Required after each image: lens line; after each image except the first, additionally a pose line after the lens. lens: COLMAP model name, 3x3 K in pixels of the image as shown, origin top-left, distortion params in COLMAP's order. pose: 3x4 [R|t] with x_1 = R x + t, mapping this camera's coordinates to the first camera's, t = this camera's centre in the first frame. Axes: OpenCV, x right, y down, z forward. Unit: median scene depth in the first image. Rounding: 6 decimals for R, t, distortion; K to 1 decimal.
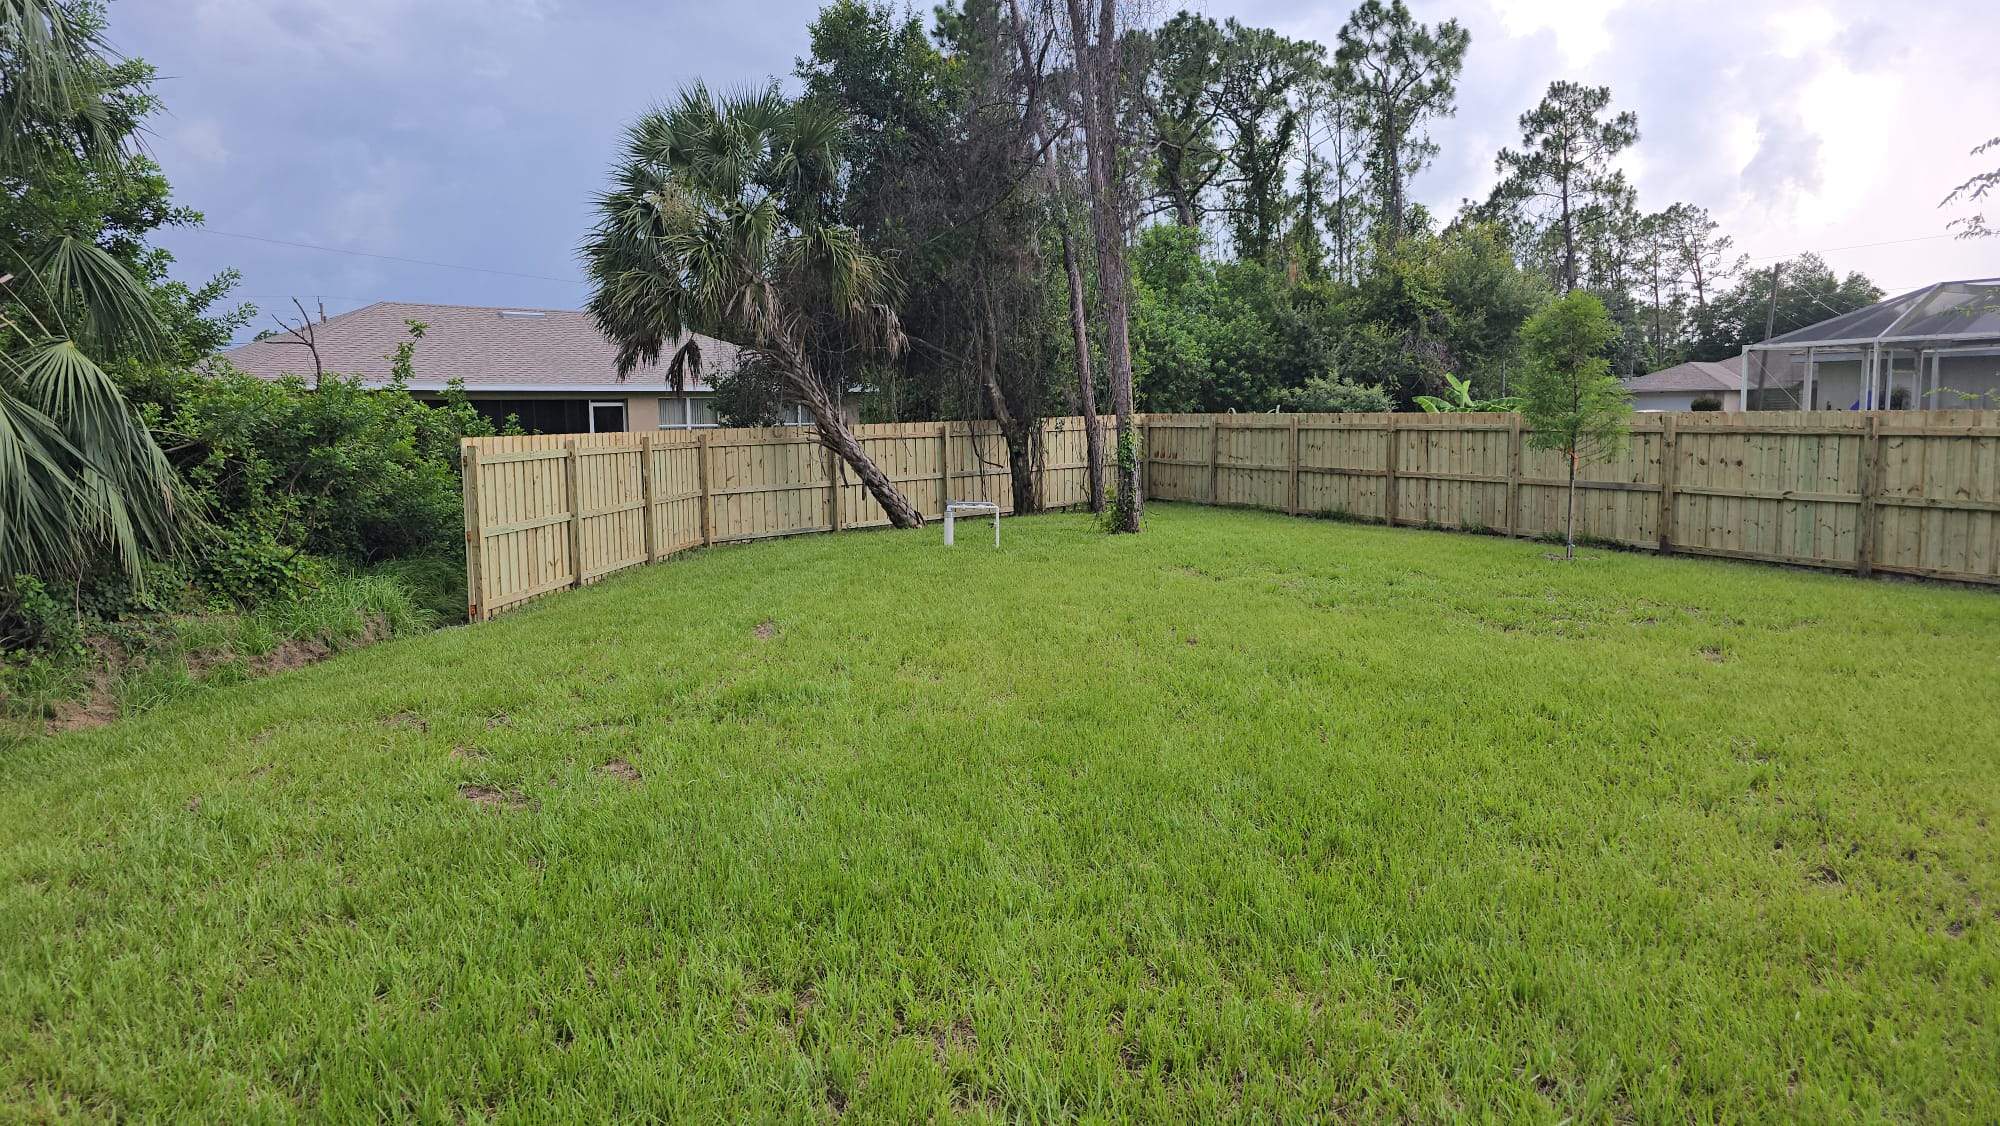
lens RADIAL K [[1321.3, 0, 1016.4], [0, 1321.3, 558.4], [0, 0, 1]] dist [0.060076, -0.060425]
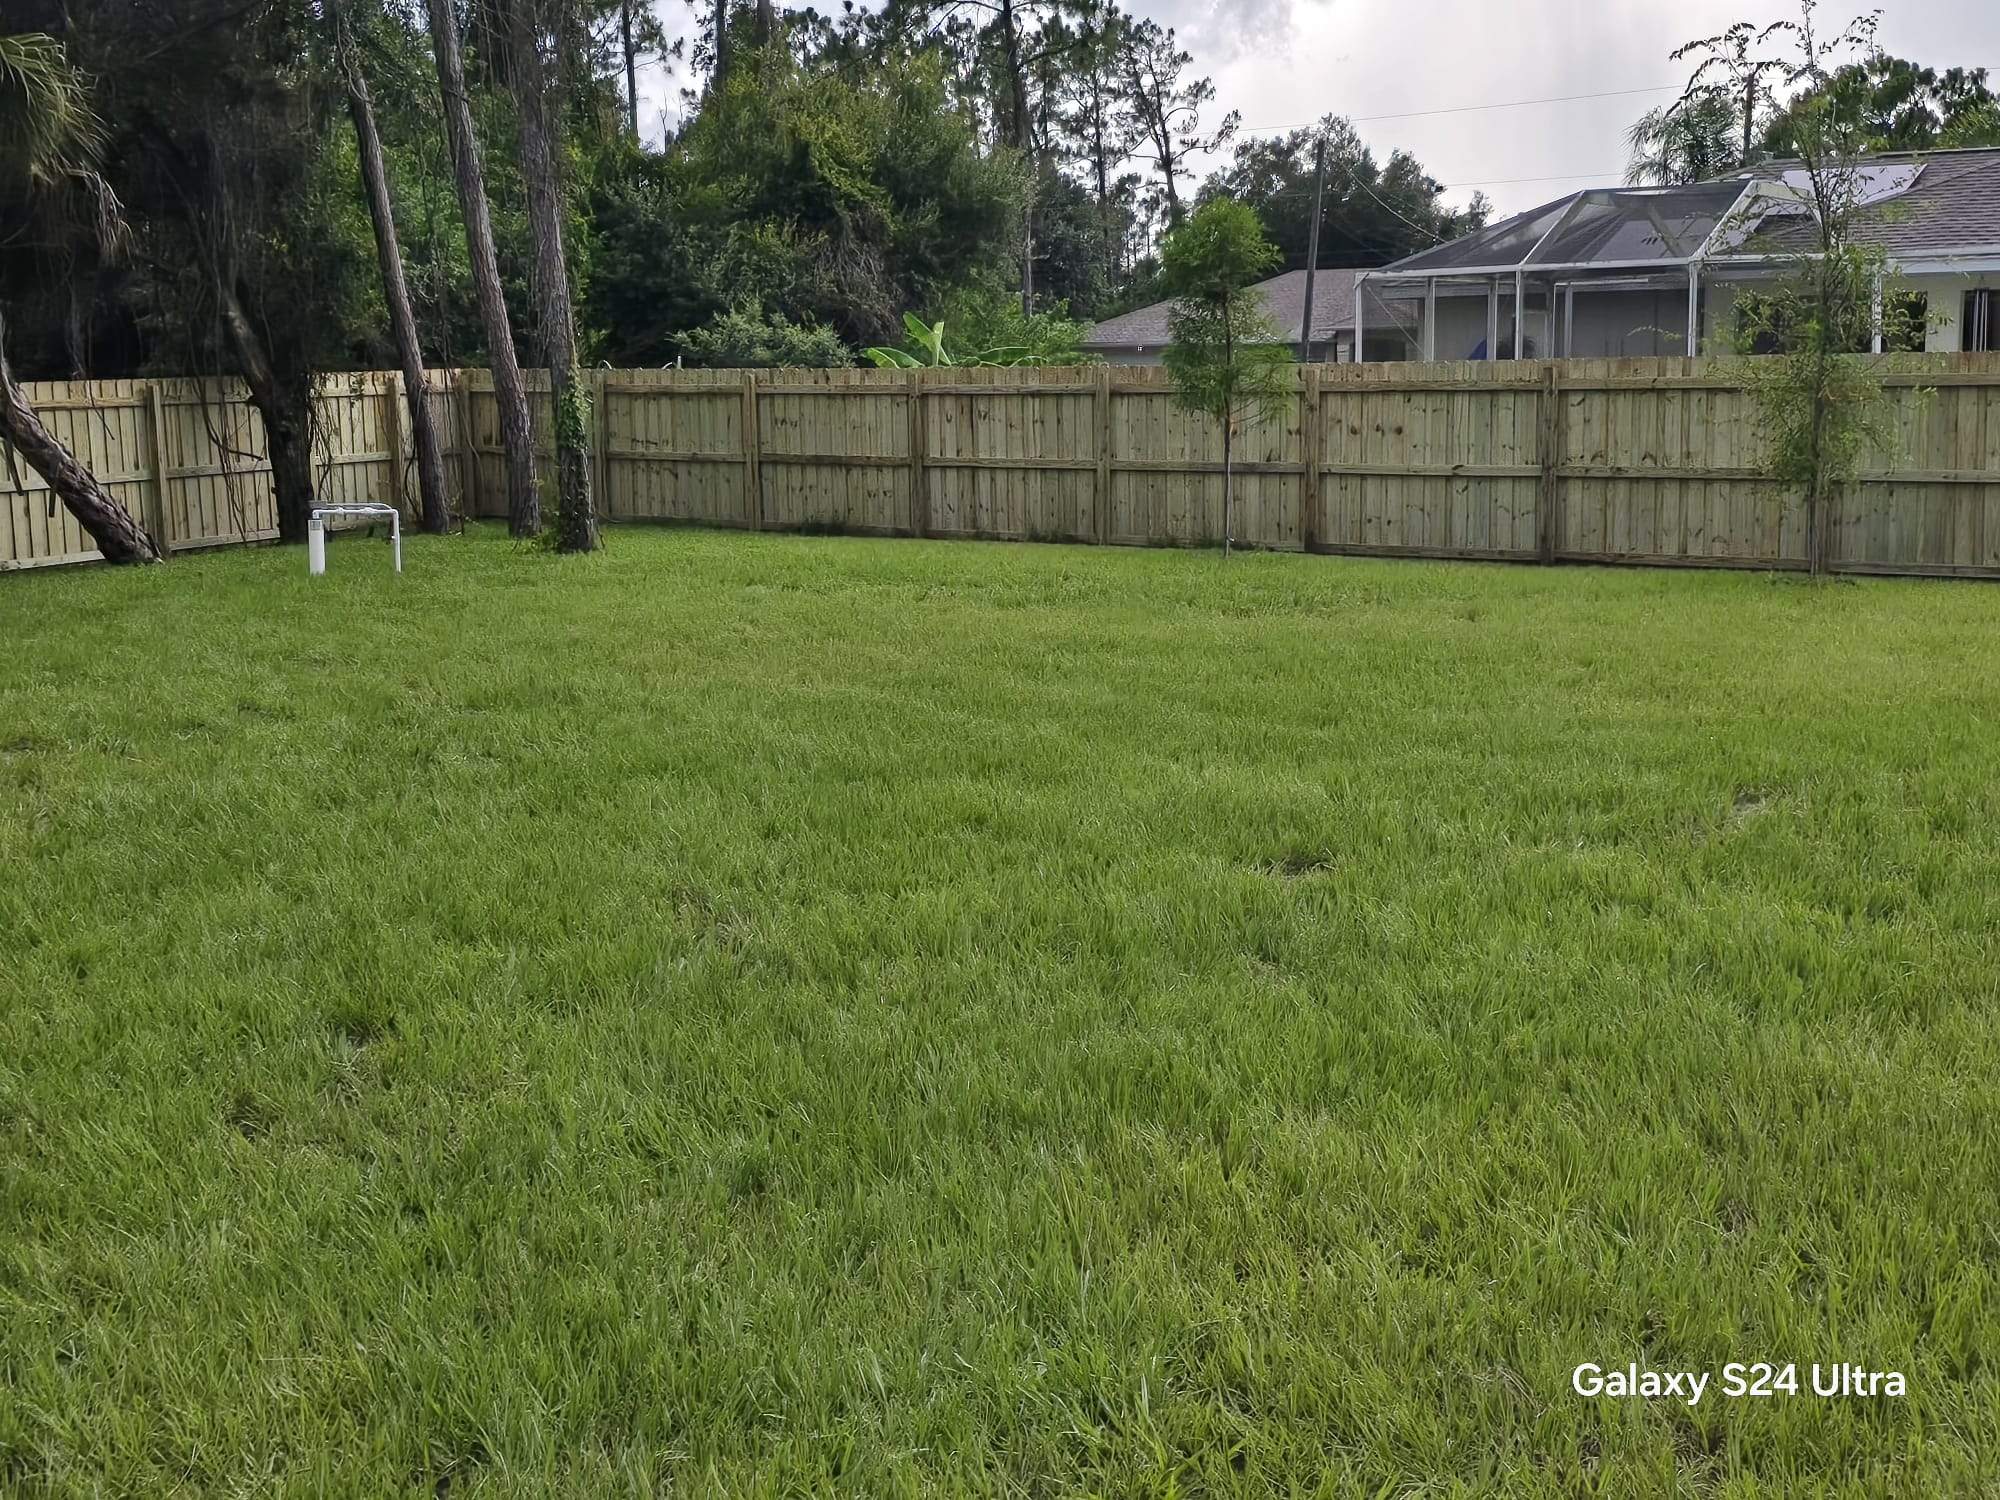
lens RADIAL K [[2625.6, 0, 1073.5], [0, 2625.6, 804.9], [0, 0, 1]] dist [0.074116, 0.000000]
pose [[0.903987, -0.069488, 0.421876, -0.206202], [0.049058, 0.997046, 0.059104, 0.032783], [-0.424737, -0.032733, 0.904725, -0.214900]]
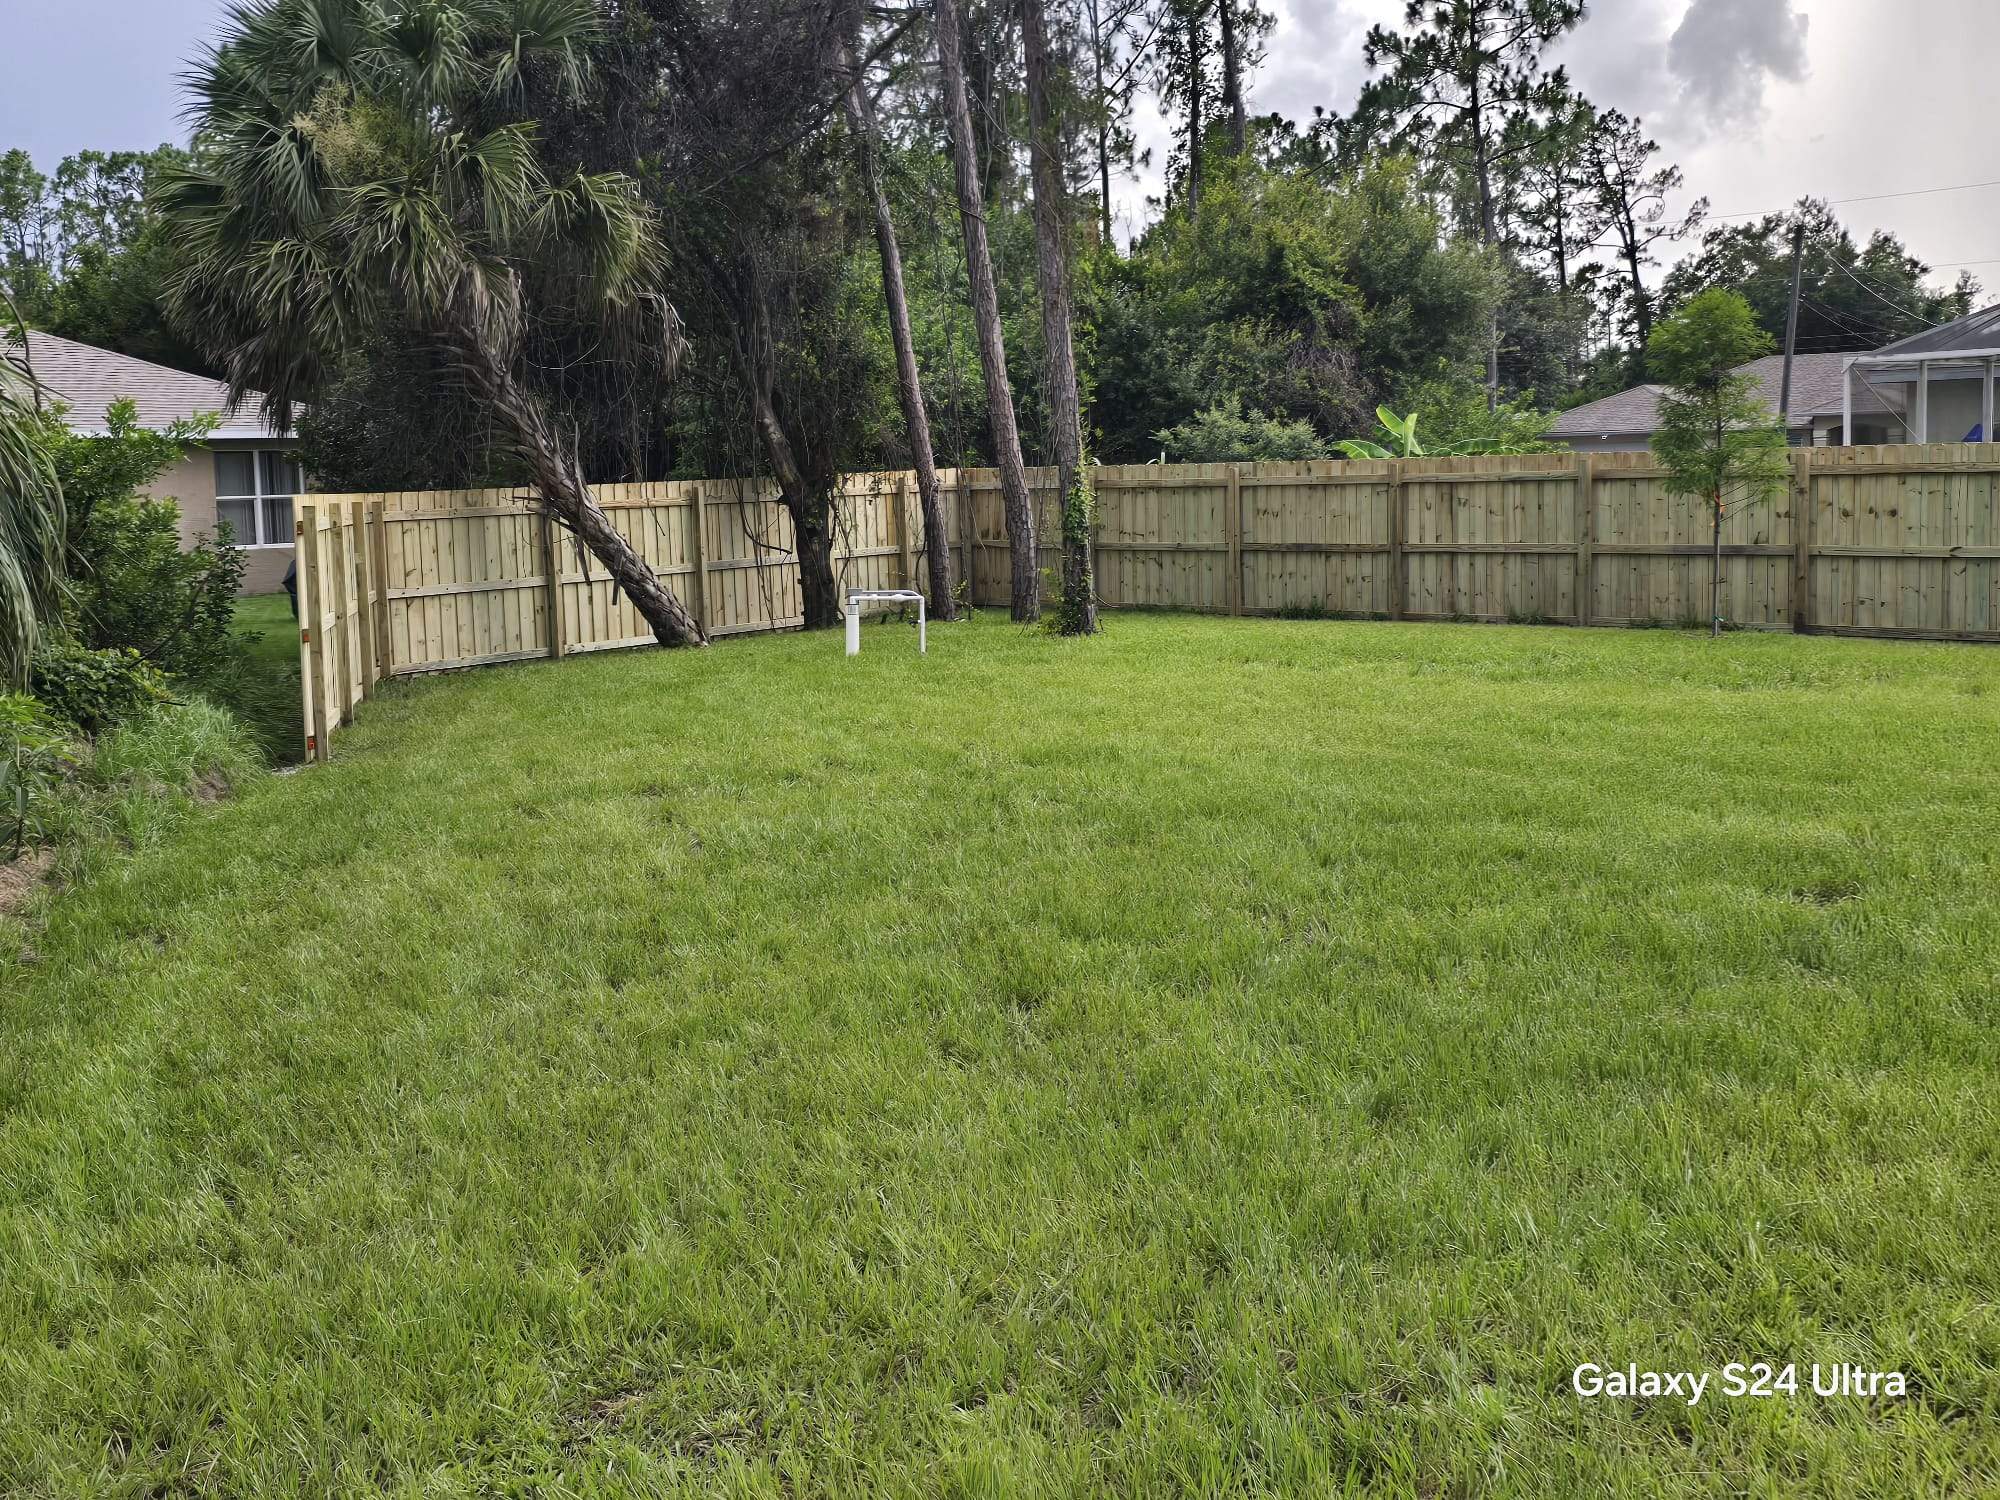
lens RADIAL K [[2625.6, 0, 993.8], [0, 2625.6, 788.5], [0, 0, 1]] dist [0.074116, 0.000000]
pose [[0.970220, -0.040209, 0.238863, -0.240241], [0.039313, 0.999191, 0.008520, 0.039259], [-0.239012, 0.001124, 0.971016, -0.254911]]
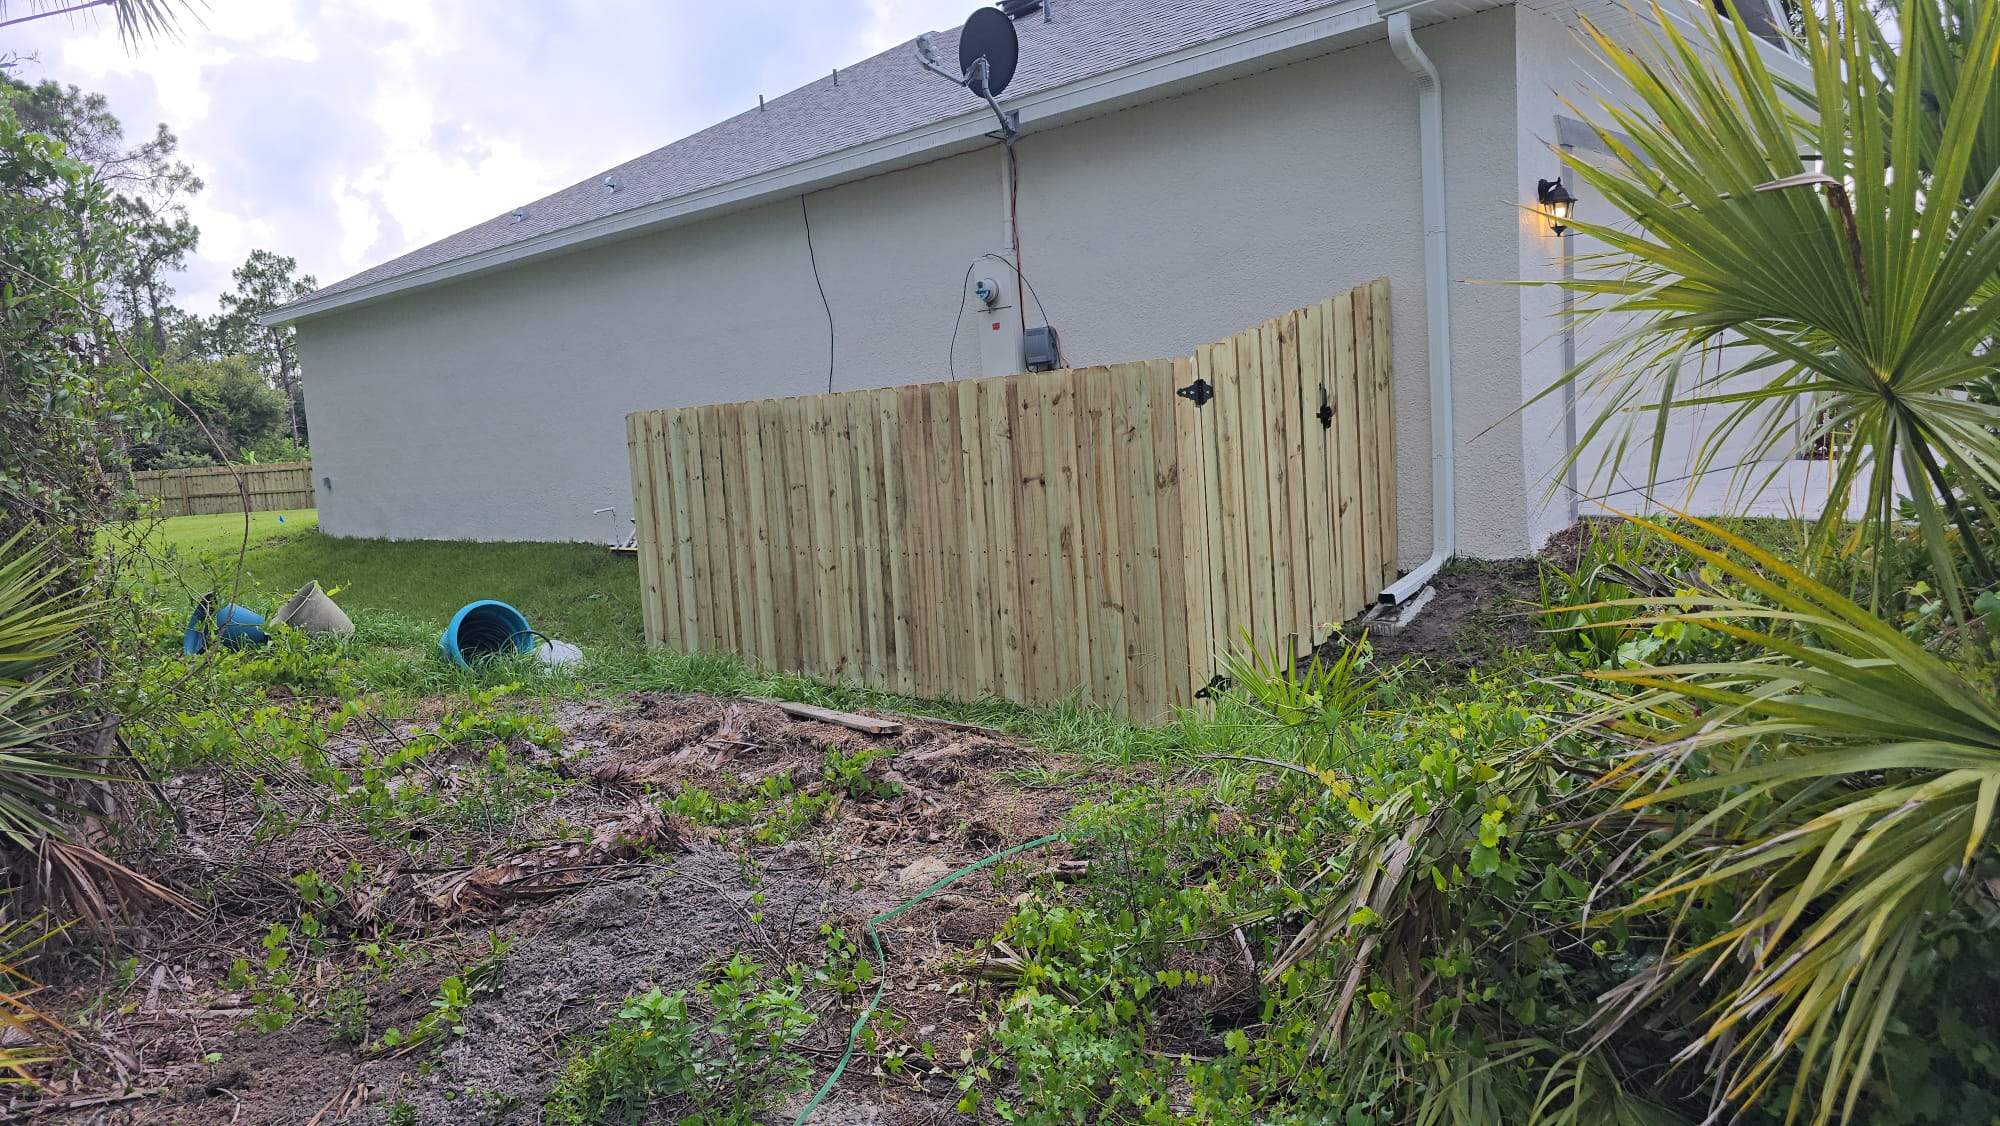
lens RADIAL K [[1319.4, 0, 1005.9], [0, 1319.4, 559.6], [0, 0, 1]] dist [0.032254, -0.000056]
pose [[0.622362, -0.101922, 0.776065, -0.642154], [0.142195, 0.989710, 0.015948, 0.184830], [-0.769705, 0.100427, 0.630451, -1.313780]]
